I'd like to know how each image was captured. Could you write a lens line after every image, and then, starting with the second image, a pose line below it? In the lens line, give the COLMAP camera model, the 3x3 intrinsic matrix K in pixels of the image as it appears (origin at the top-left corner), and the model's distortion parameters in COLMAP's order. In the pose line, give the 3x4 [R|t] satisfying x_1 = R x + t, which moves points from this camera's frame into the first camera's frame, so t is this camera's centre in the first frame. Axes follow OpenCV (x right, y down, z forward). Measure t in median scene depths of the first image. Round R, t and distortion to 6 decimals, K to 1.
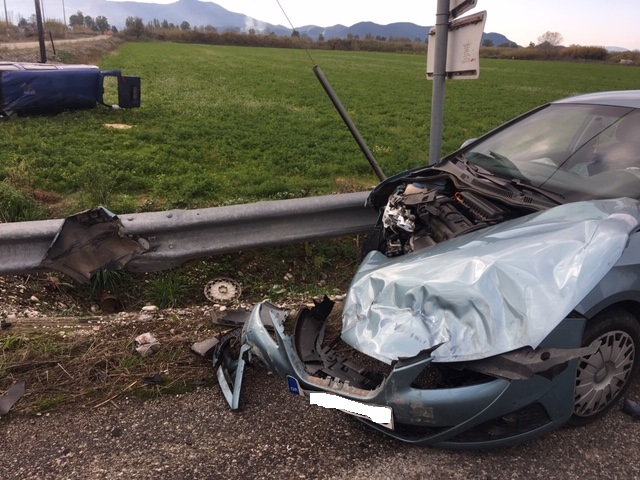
lens RADIAL K [[543.0, 0, 320.0], [0, 543.0, 240.0], [0, 0, 1]] dist [0.002463, -0.008149]
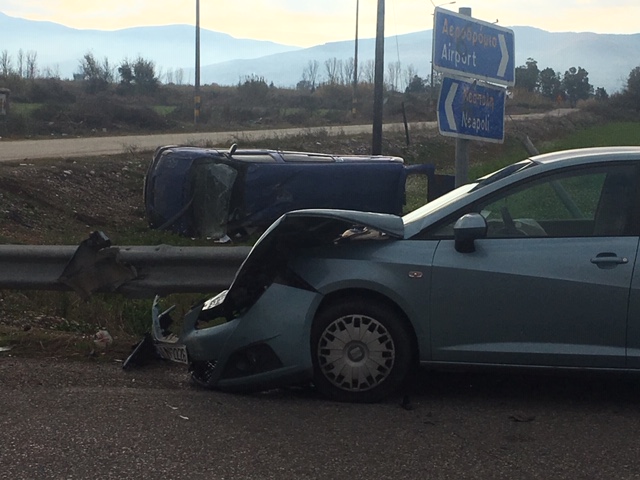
lens RADIAL K [[1396.1, 0, 320.0], [0, 1396.1, 240.0], [0, 0, 1]] dist [-0.003545, 0.084773]
pose [[0.856098, 0.030142, -0.515934, 0.316692], [-0.164100, 0.962490, -0.216063, 0.106558], [0.490069, 0.269636, 0.828932, -0.263490]]
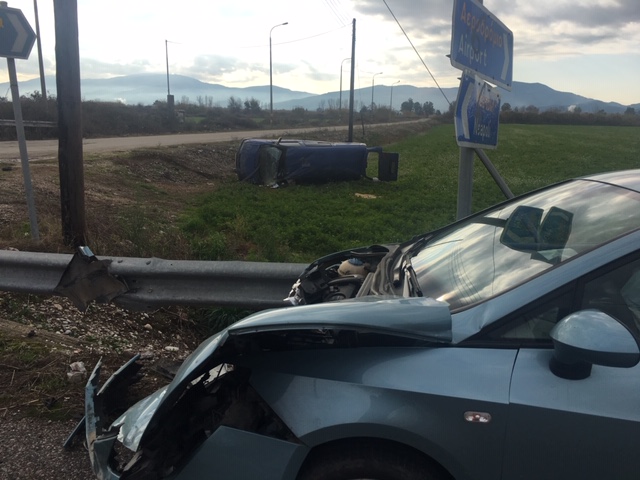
lens RADIAL K [[538.7, 0, 318.8], [0, 538.7, 229.6], [0, 0, 1]] dist [0.049078, -0.000971]
pose [[0.849306, 0.083428, -0.521266, 0.122444], [-0.163301, 0.980521, -0.109137, -0.009809], [0.502008, 0.177813, 0.846387, 0.046075]]
